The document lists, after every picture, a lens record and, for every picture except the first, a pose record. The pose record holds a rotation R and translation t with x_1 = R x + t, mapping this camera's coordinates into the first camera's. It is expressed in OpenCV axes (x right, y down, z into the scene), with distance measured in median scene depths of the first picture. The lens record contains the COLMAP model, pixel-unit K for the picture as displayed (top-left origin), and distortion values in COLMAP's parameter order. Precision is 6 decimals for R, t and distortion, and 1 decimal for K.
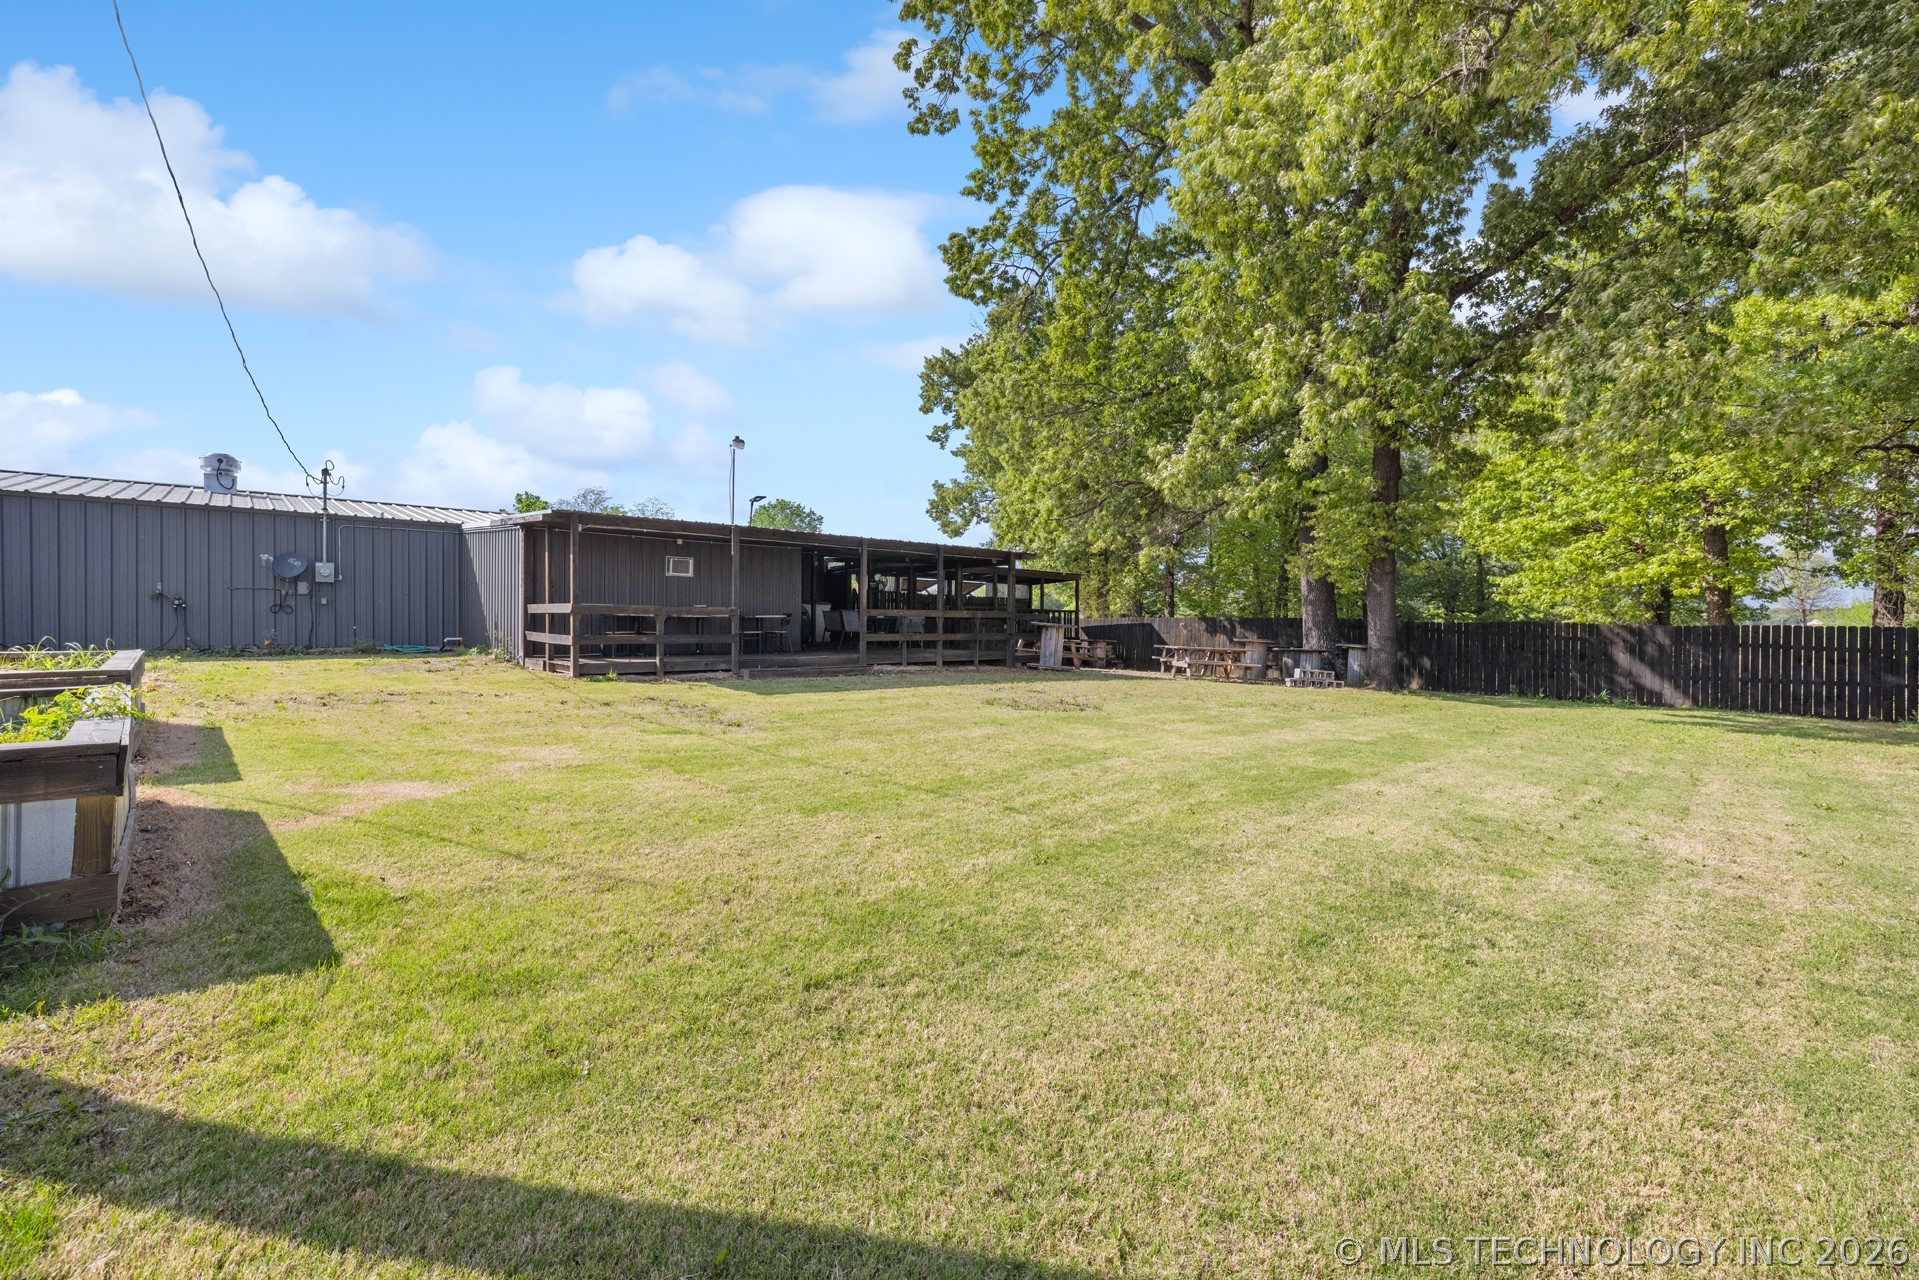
lens RADIAL K [[807.8, 0, 935.8], [0, 807.8, 634.2], [0, 0, 1]] dist [0.009049, 0.000537]
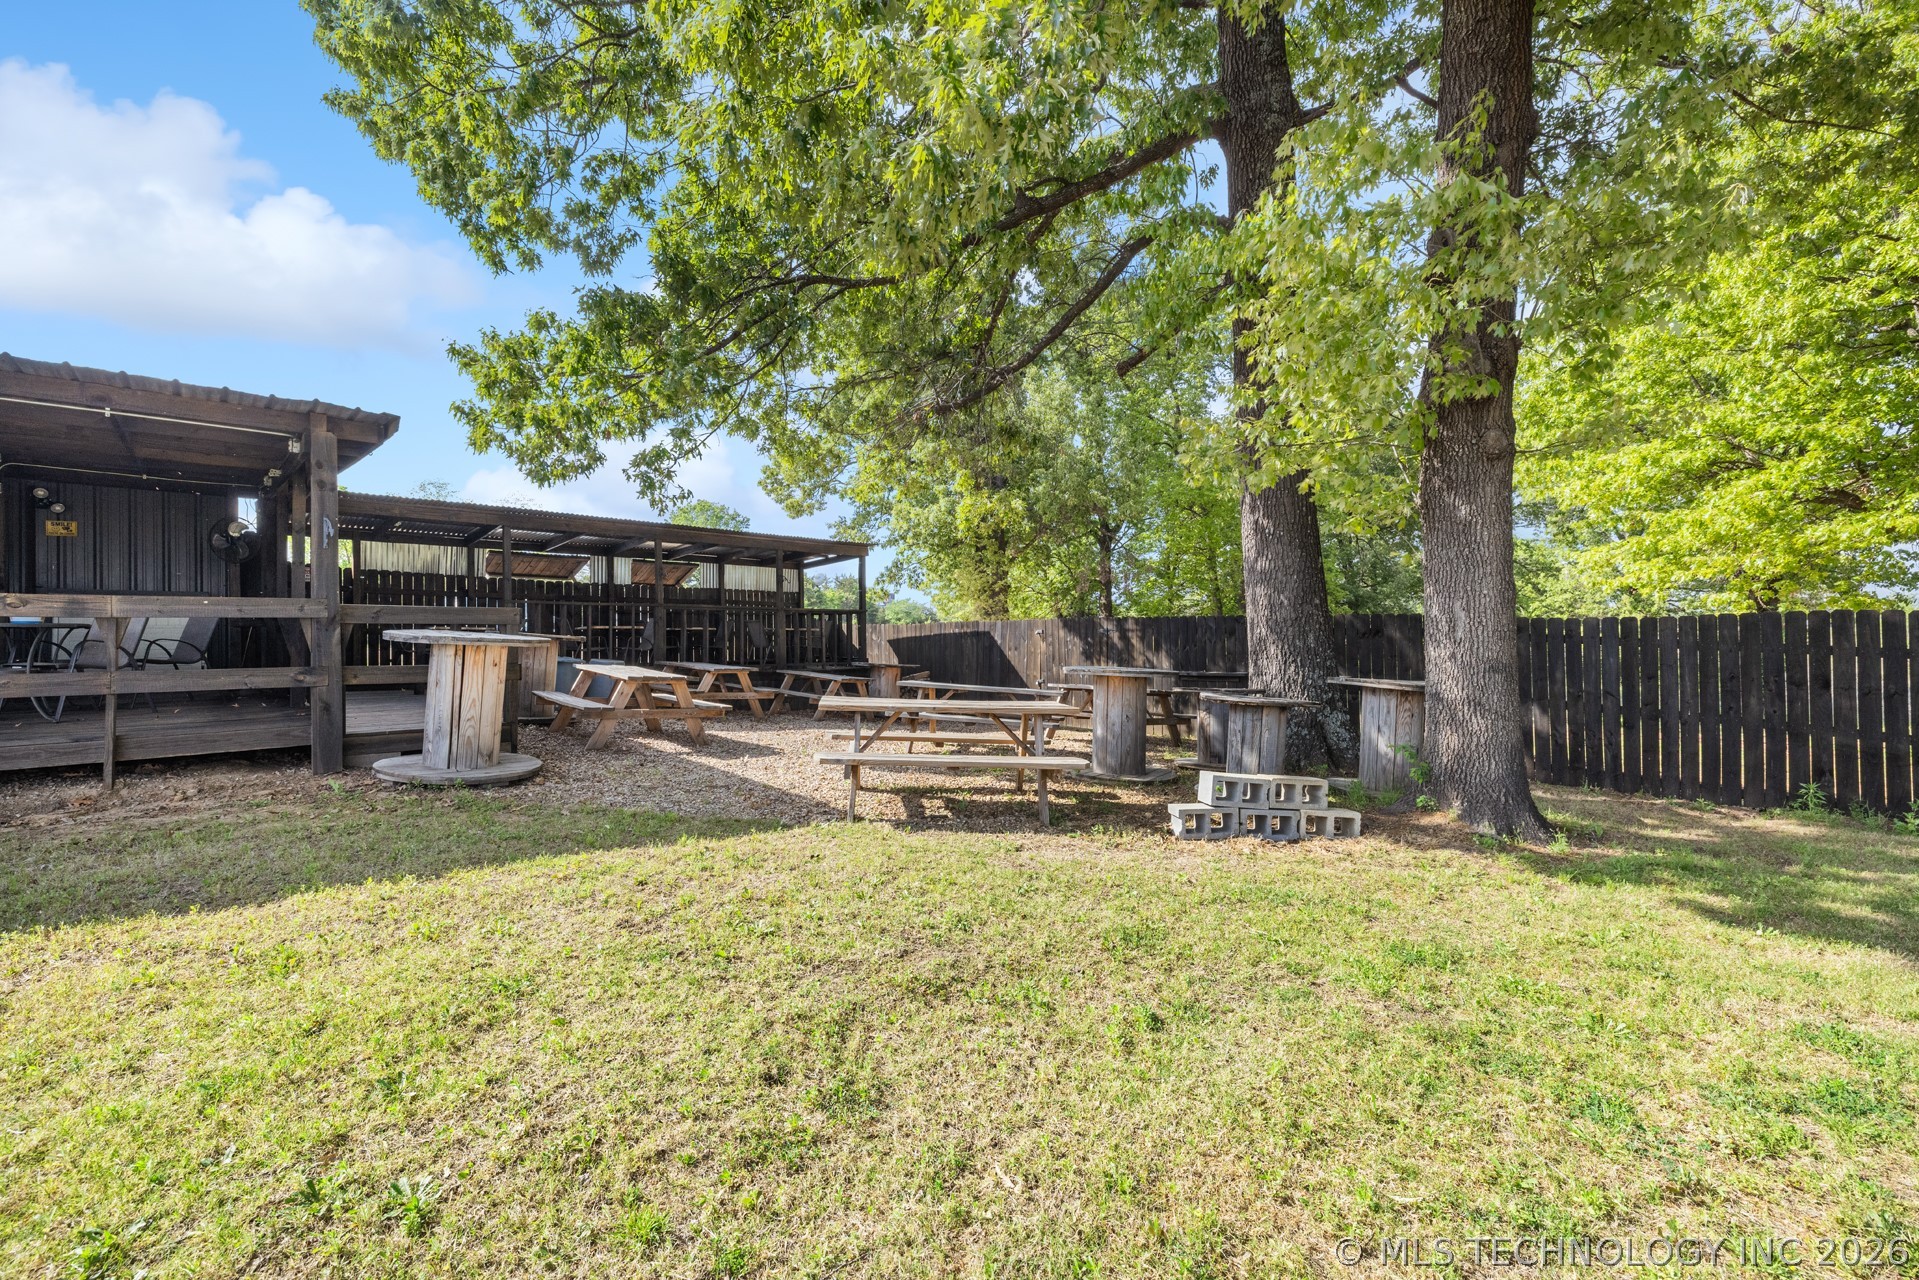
lens RADIAL K [[823.5, 0, 958.0], [0, 823.5, 626.9], [0, 0, 1]] dist [0.001985, 0.000675]
pose [[0.999173, -0.012344, 0.038741, 0.251802], [0.013305, 0.999607, -0.024654, -0.004471], [-0.038421, 0.025149, 0.998945, 0.510801]]
